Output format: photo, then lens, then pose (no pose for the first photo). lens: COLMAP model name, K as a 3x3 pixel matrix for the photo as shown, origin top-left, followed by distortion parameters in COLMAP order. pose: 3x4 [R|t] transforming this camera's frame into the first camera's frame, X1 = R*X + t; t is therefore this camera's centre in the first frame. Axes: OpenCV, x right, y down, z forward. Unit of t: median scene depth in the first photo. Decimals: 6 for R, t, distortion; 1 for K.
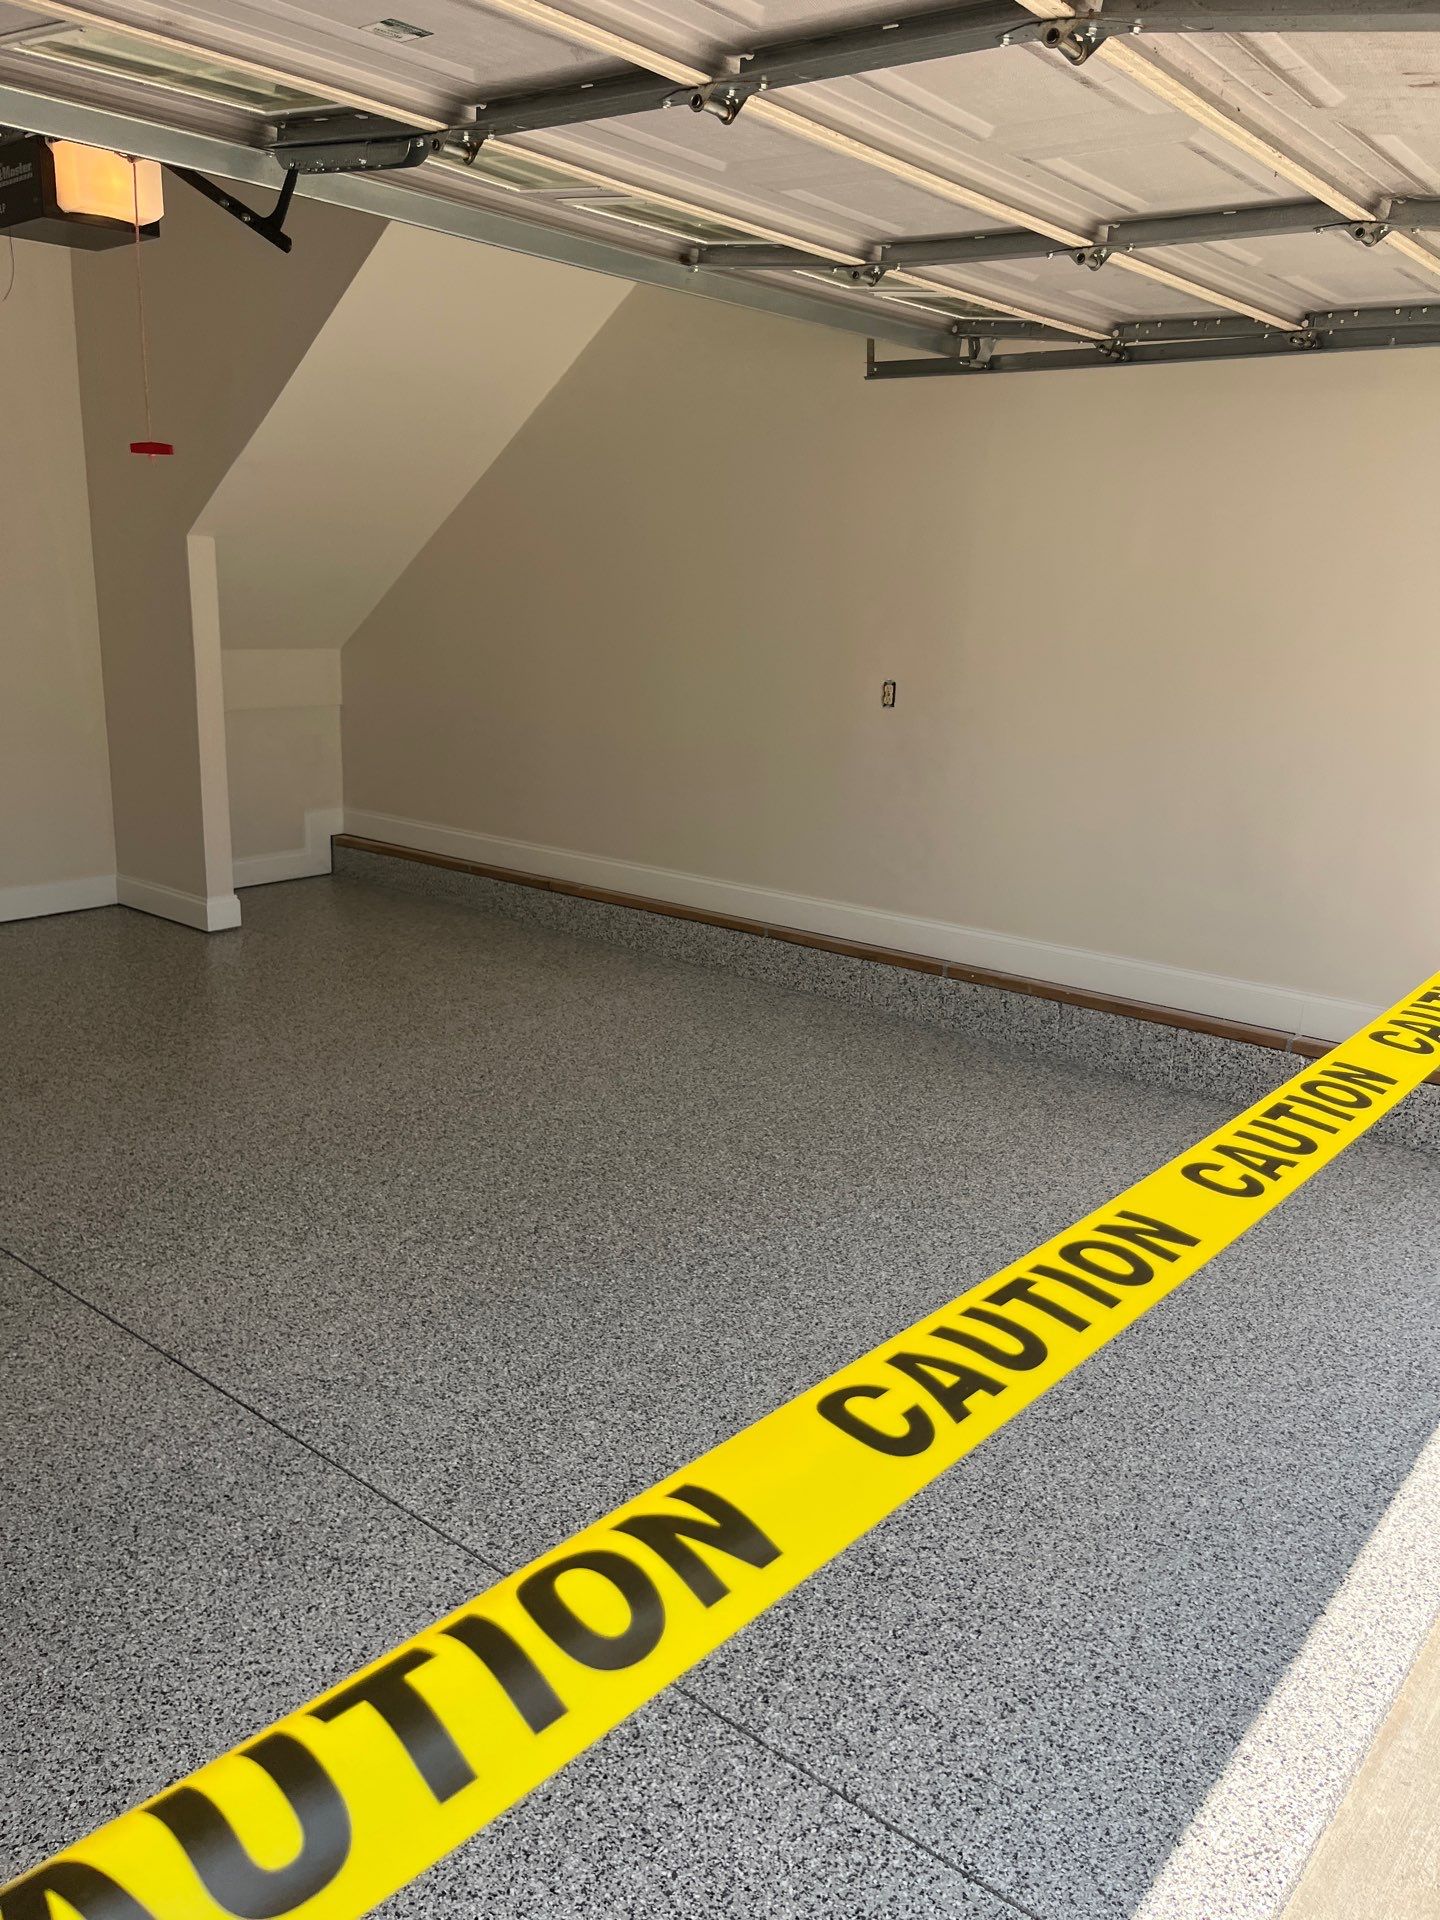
lens RADIAL K [[1445.5, 0, 731.8], [0, 1445.5, 971.6], [0, 0, 1]] dist [0.056237, -0.087825]
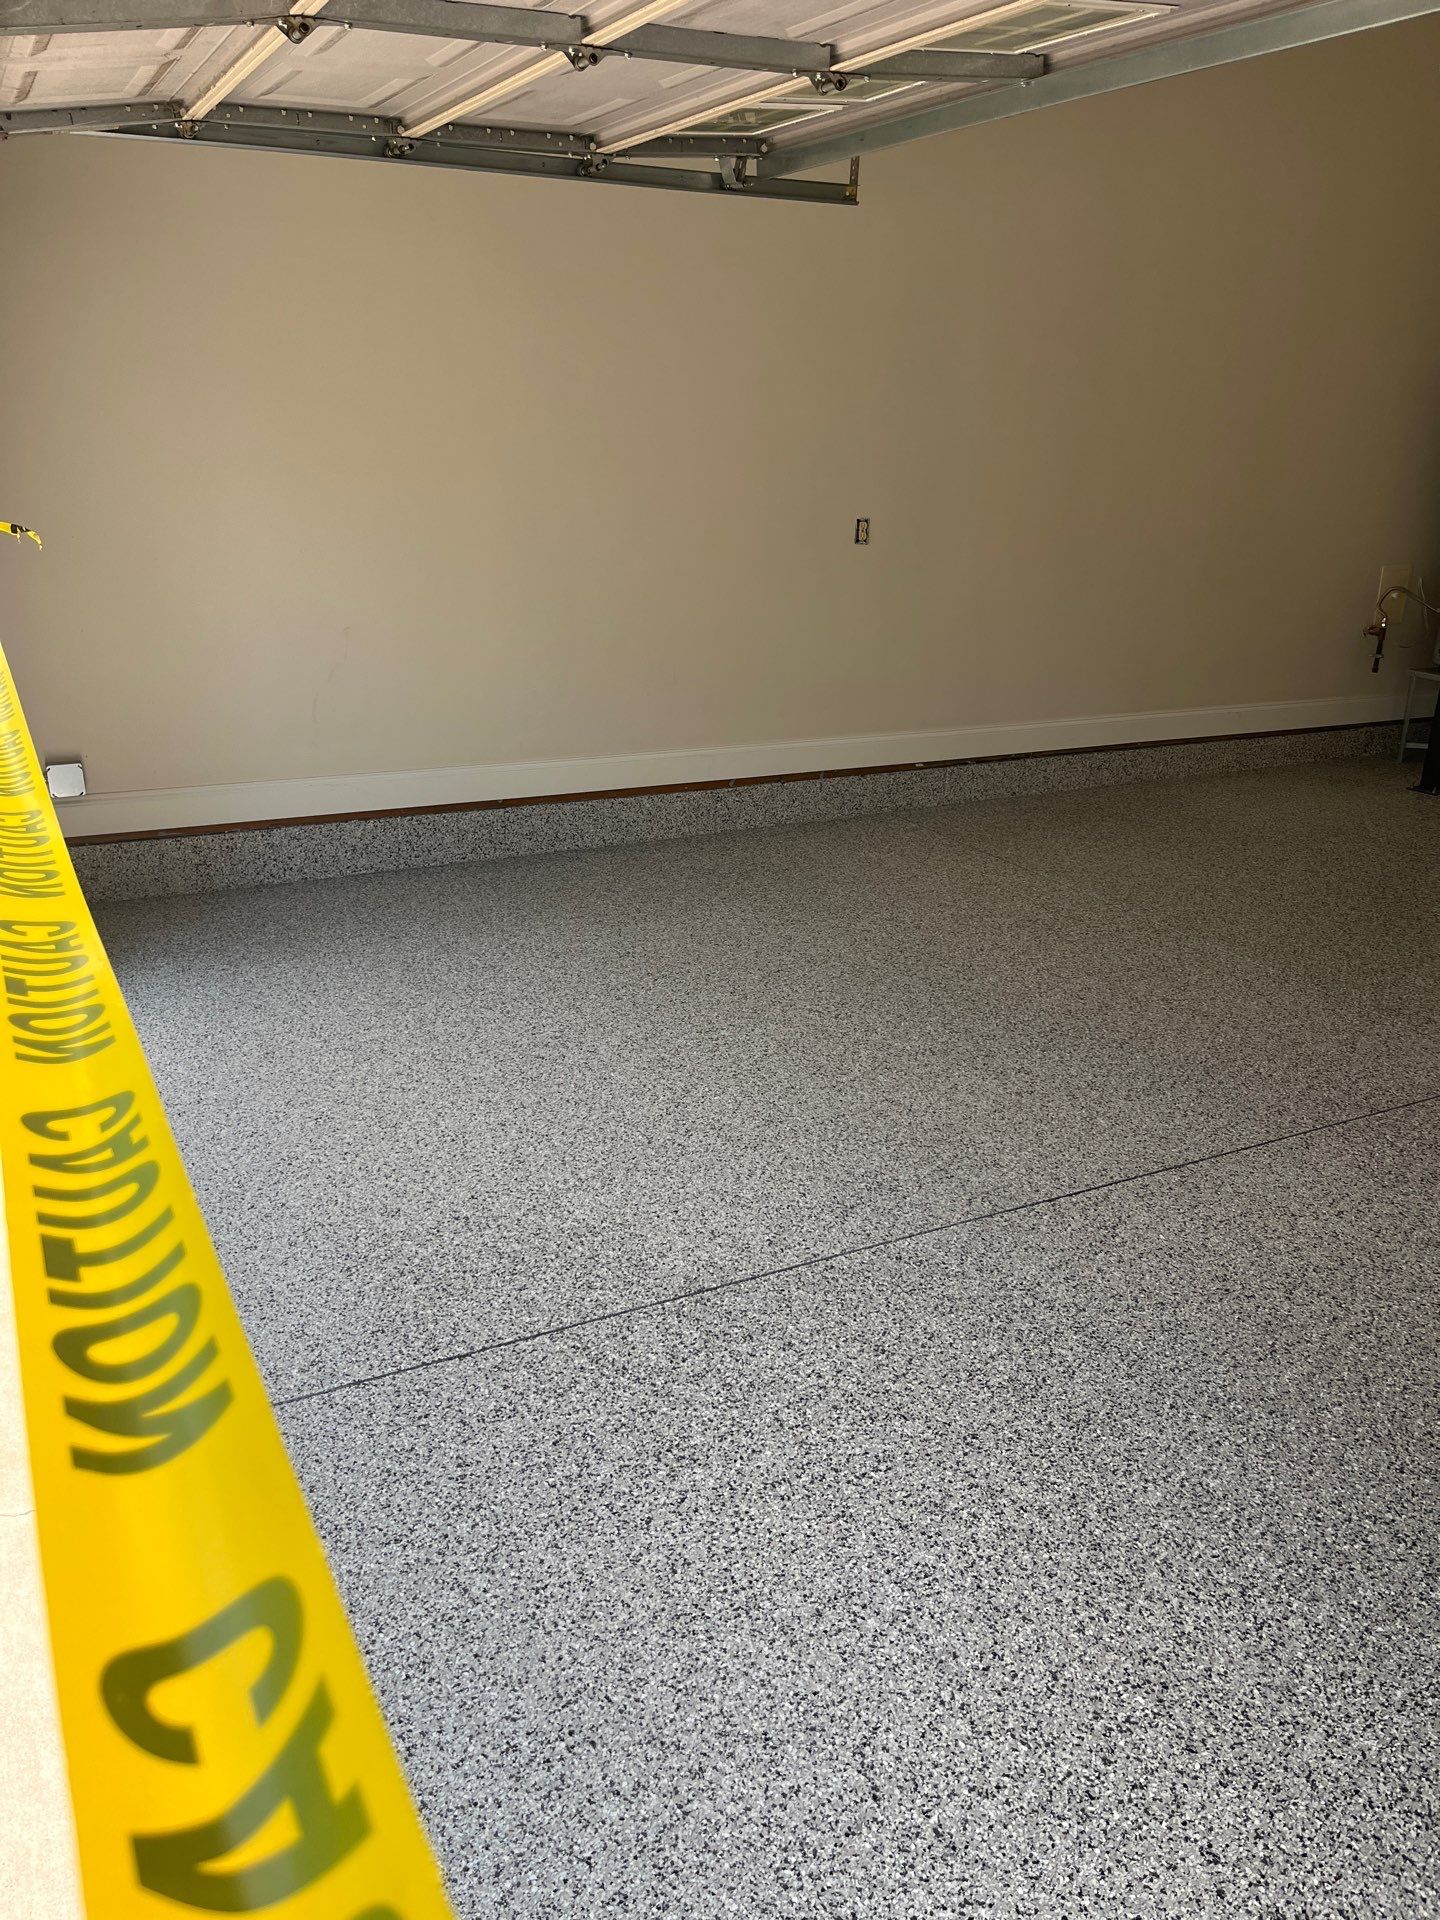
lens RADIAL K [[1445.5, 0, 729.1], [0, 1445.5, 972.5], [0, 0, 1]] dist [0.063569, -0.093266]
pose [[-0.405720, 0.282011, -0.869403, 0.629007], [-0.274187, 0.869847, 0.410108, -0.213000], [0.871902, 0.404768, -0.275591, 0.869608]]
